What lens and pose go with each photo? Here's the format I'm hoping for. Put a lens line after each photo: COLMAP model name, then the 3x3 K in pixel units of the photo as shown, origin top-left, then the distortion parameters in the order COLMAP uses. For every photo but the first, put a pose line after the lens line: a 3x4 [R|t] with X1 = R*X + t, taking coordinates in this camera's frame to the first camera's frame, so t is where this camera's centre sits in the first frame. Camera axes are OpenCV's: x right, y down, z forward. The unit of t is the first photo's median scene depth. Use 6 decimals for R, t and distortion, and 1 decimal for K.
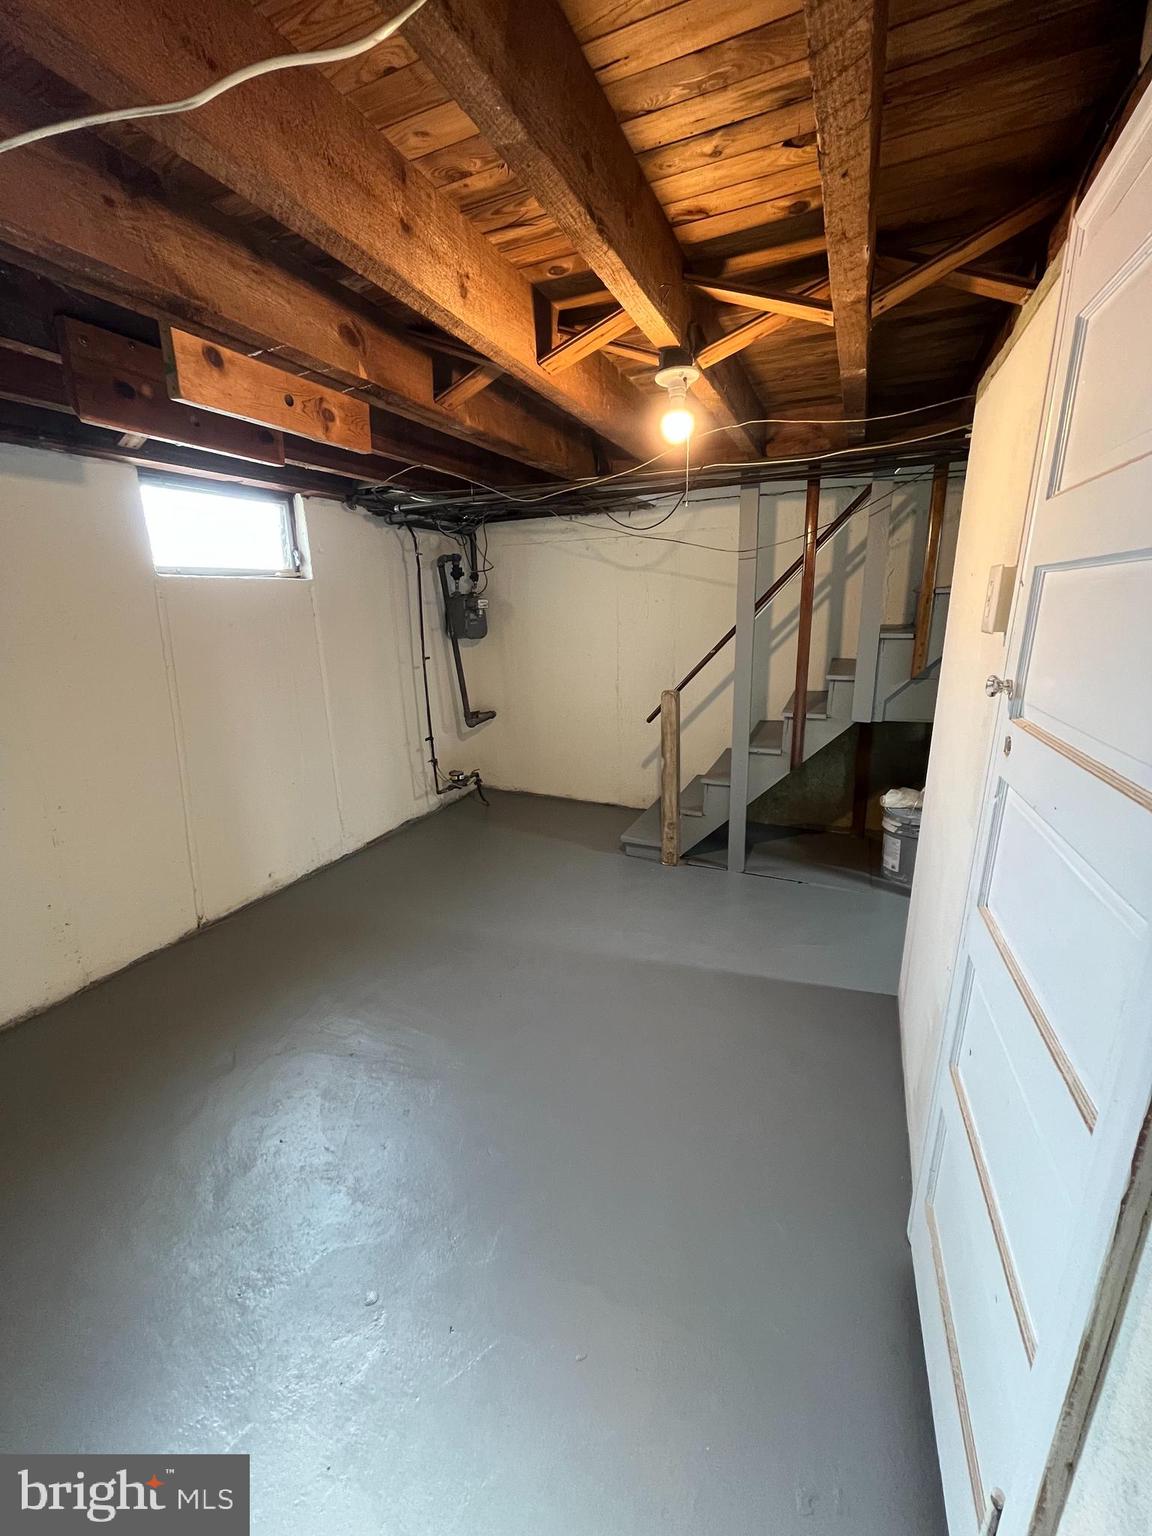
lens RADIAL K [[619.1, 0, 569.5], [0, 619.1, 772.1], [0, 0, 1]] dist [-0.003309, 0.000199]
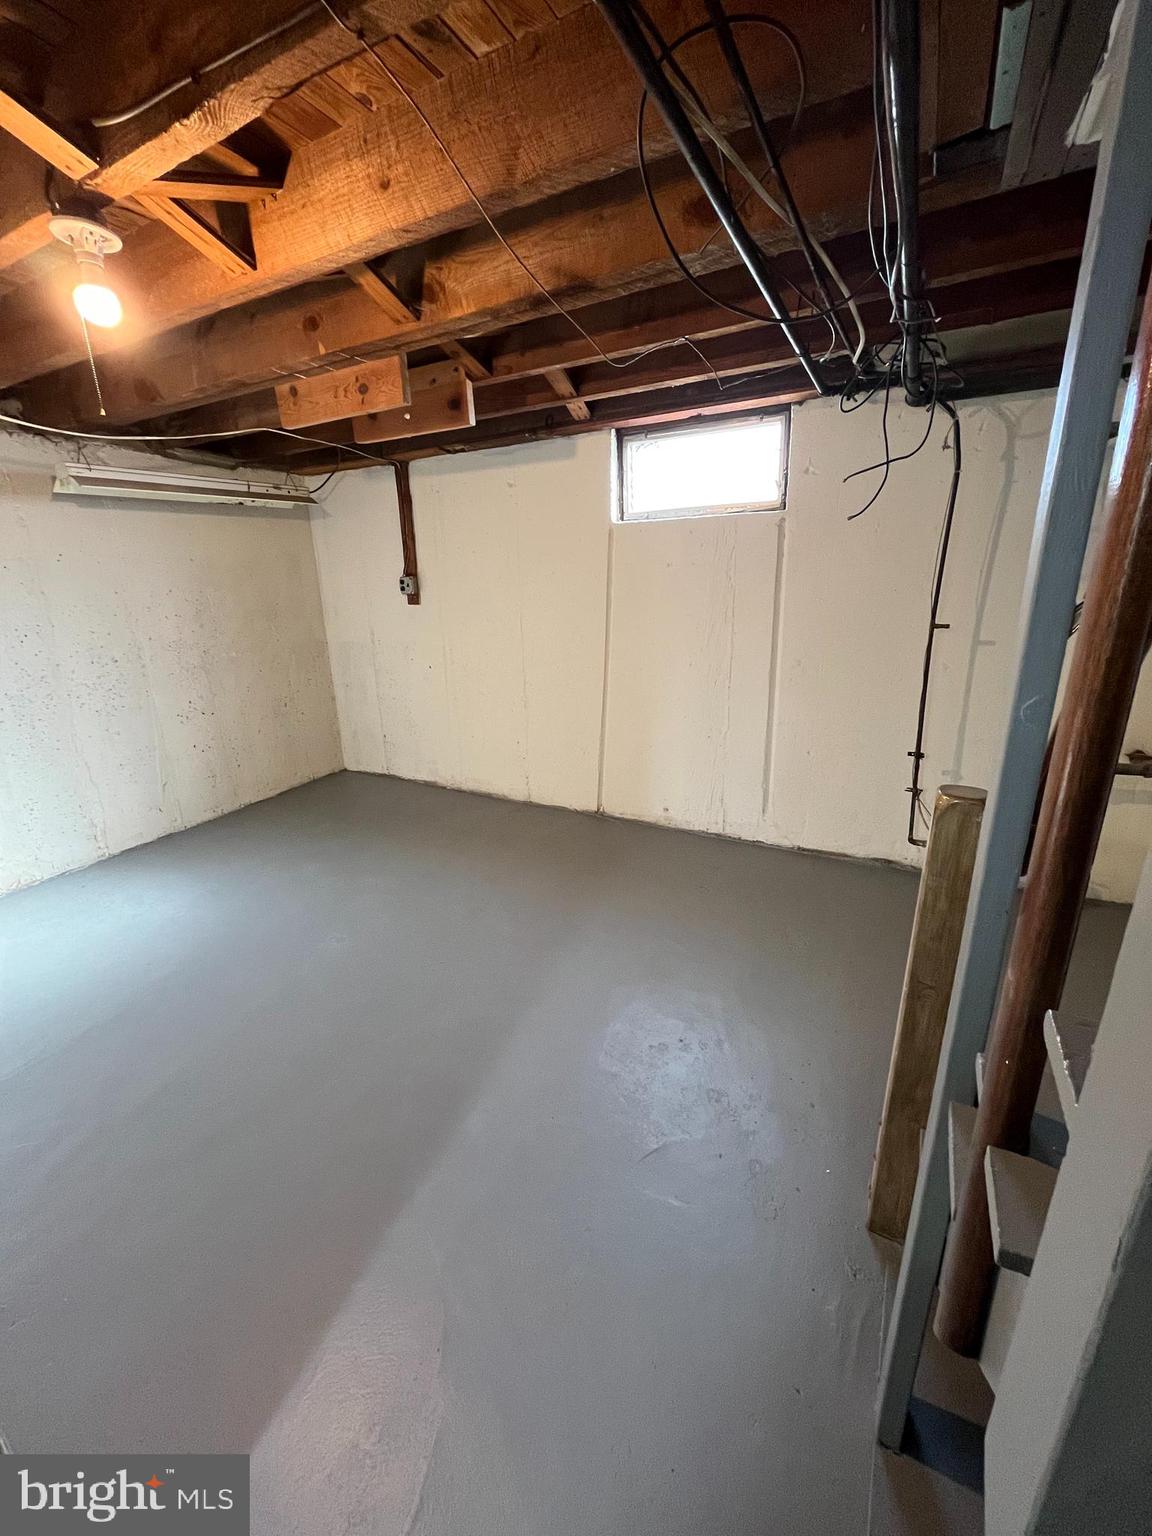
lens RADIAL K [[619.1, 0, 573.1], [0, 619.1, 764.9], [0, 0, 1]] dist [-0.003309, 0.000199]
pose [[-0.075637, 0.318202, -0.945001, 0.505794], [-0.235293, 0.915257, 0.327020, -0.213621], [0.968977, 0.247087, 0.005643, 0.842156]]
